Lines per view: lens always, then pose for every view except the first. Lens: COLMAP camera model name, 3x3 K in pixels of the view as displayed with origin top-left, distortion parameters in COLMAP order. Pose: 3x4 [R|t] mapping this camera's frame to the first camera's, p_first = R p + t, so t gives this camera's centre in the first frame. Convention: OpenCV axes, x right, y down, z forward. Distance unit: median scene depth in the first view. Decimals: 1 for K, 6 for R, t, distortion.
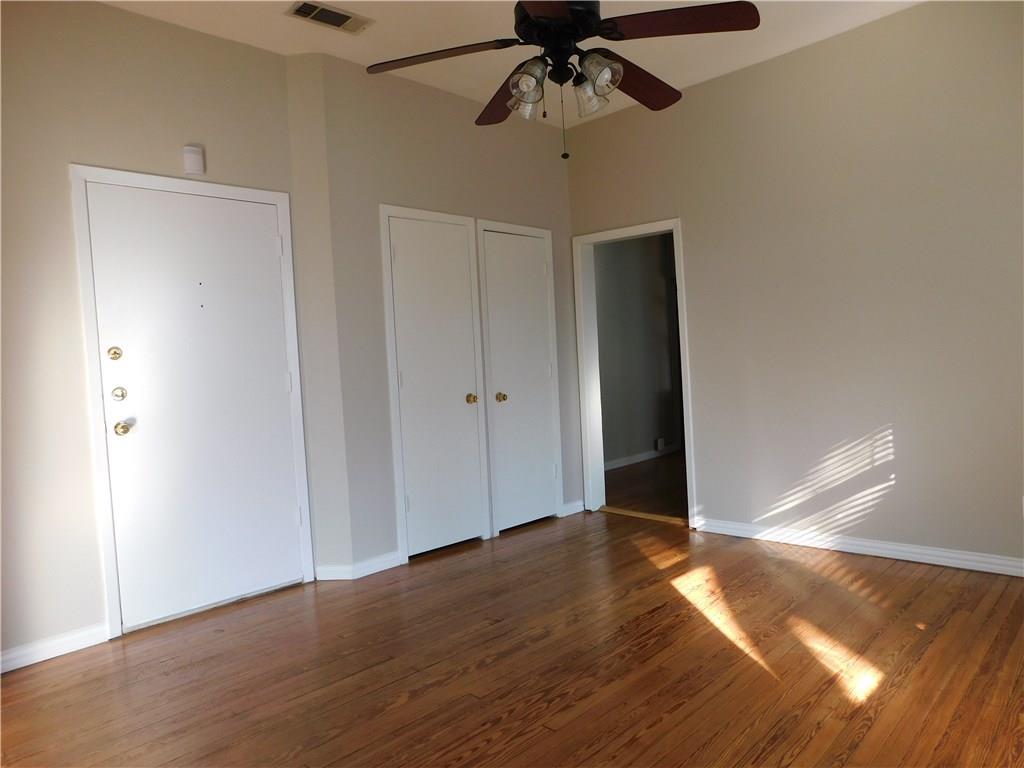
lens RADIAL K [[682.3, 0, 508.2], [0, 682.3, 383.1], [0, 0, 1]] dist [-0.055833, 0.058156]
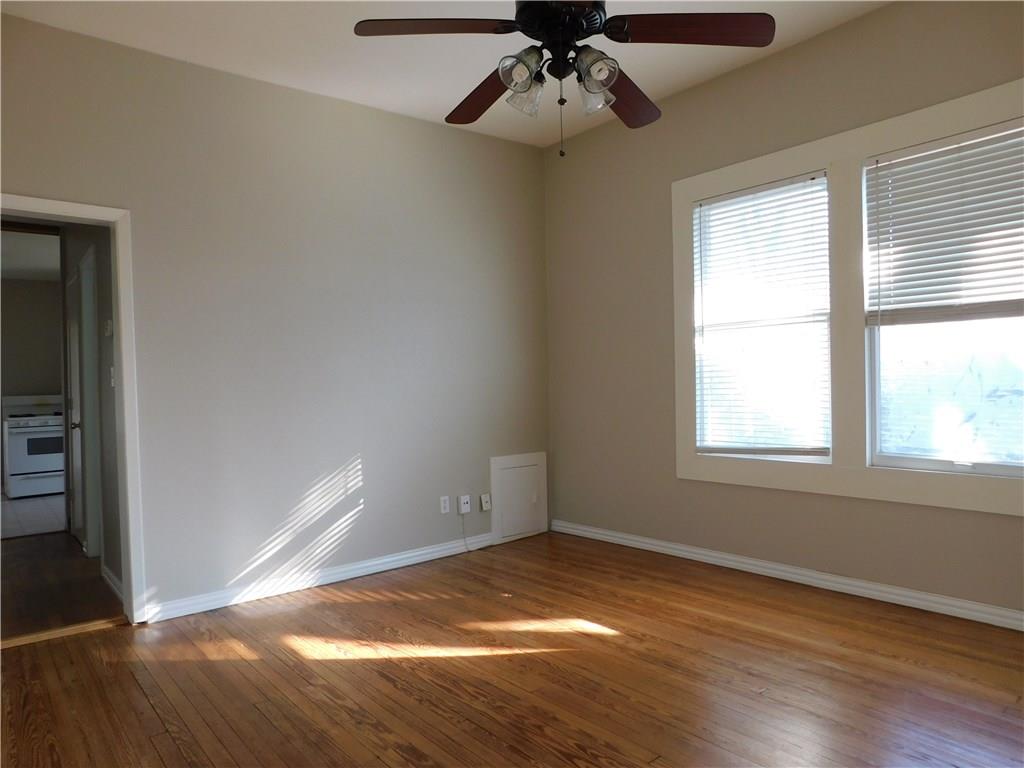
lens RADIAL K [[682.3, 0, 508.2], [0, 682.3, 383.1], [0, 0, 1]] dist [-0.055833, 0.058156]
pose [[0.114353, 0.047208, 0.992318, -0.530259], [0.058223, 0.996835, -0.054133, 0.018586], [-0.991733, 0.063966, 0.111242, 0.620466]]
